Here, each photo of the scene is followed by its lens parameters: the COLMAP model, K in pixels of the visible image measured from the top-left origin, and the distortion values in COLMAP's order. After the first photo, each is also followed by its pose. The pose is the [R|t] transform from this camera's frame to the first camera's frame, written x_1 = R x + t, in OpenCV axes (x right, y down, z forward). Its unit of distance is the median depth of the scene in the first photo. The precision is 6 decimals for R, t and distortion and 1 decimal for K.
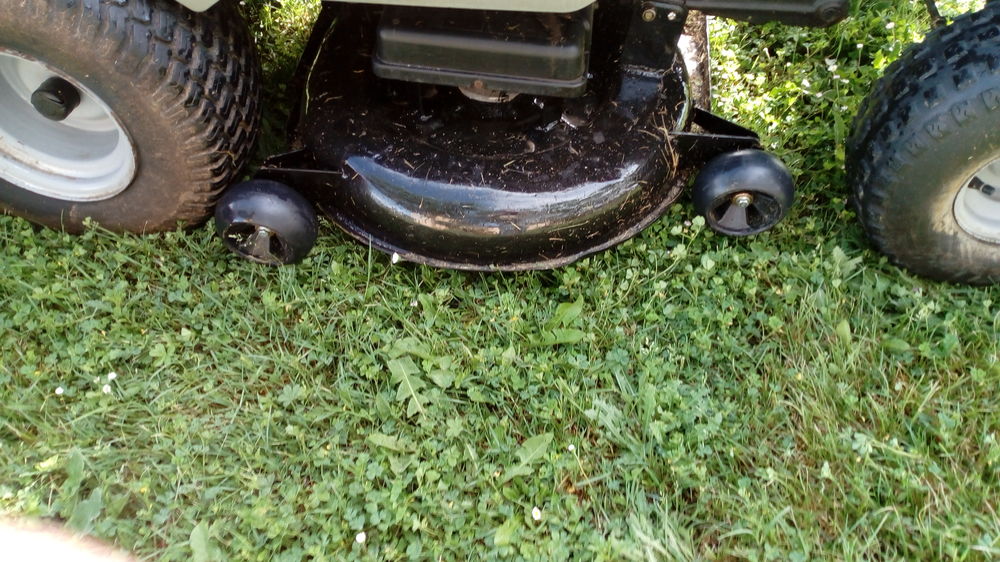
lens RADIAL K [[780.7, 0, 500.0], [0, 780.7, 281.0], [0, 0, 1]] dist [0.075442, -0.159411]
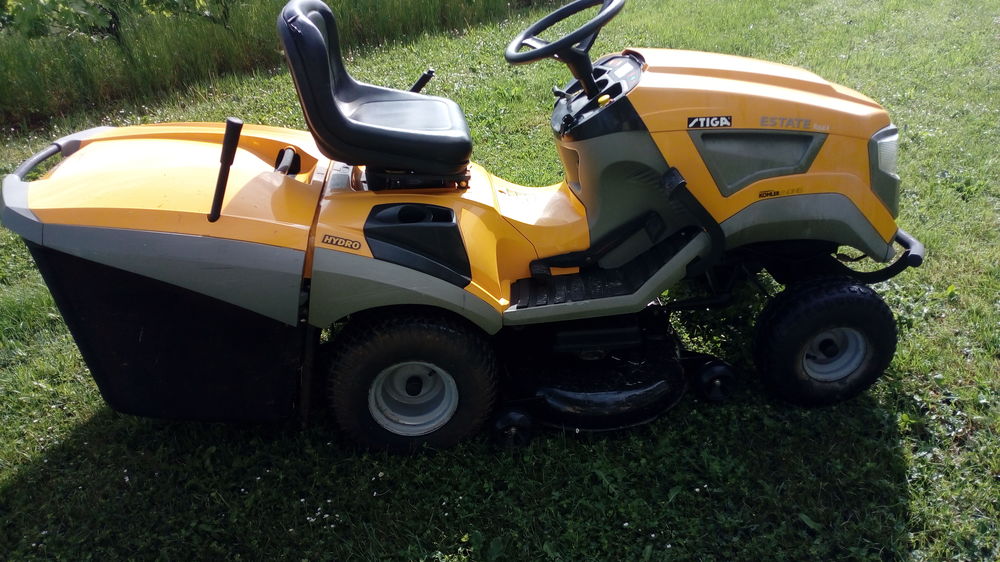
lens RADIAL K [[780.7, 0, 500.0], [0, 780.7, 281.0], [0, 0, 1]] dist [0.075442, -0.159411]
pose [[0.974924, -0.136095, 0.176070, -0.672748], [0.198734, 0.888474, -0.413666, 0.457046], [-0.100136, 0.438284, 0.893241, -1.098148]]
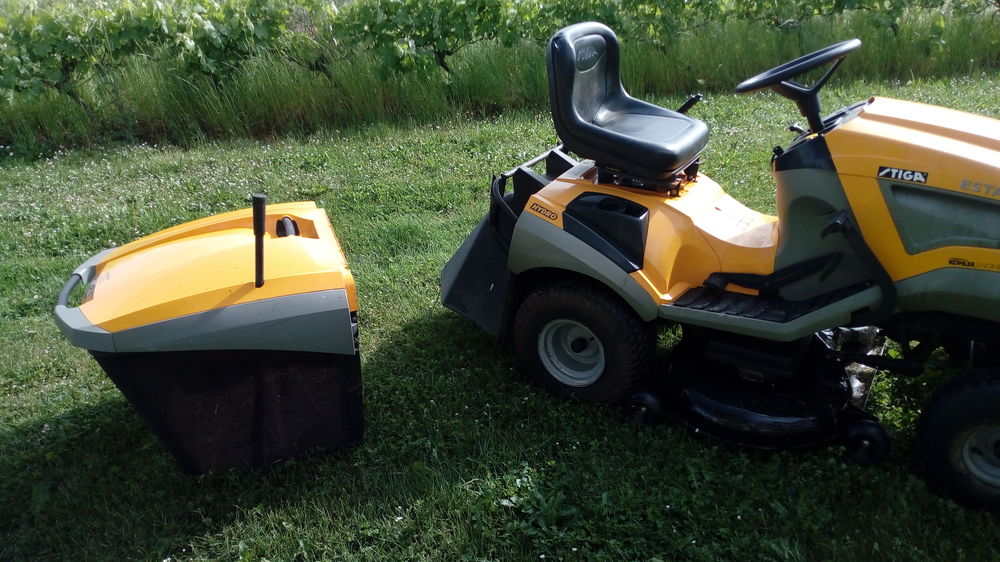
lens RADIAL K [[780.7, 0, 500.0], [0, 780.7, 281.0], [0, 0, 1]] dist [0.075442, -0.159411]
pose [[0.910862, 0.137007, -0.389306, 0.182589], [-0.307469, 0.854508, -0.418663, 0.756903], [0.275305, 0.501044, 0.820464, -1.318524]]
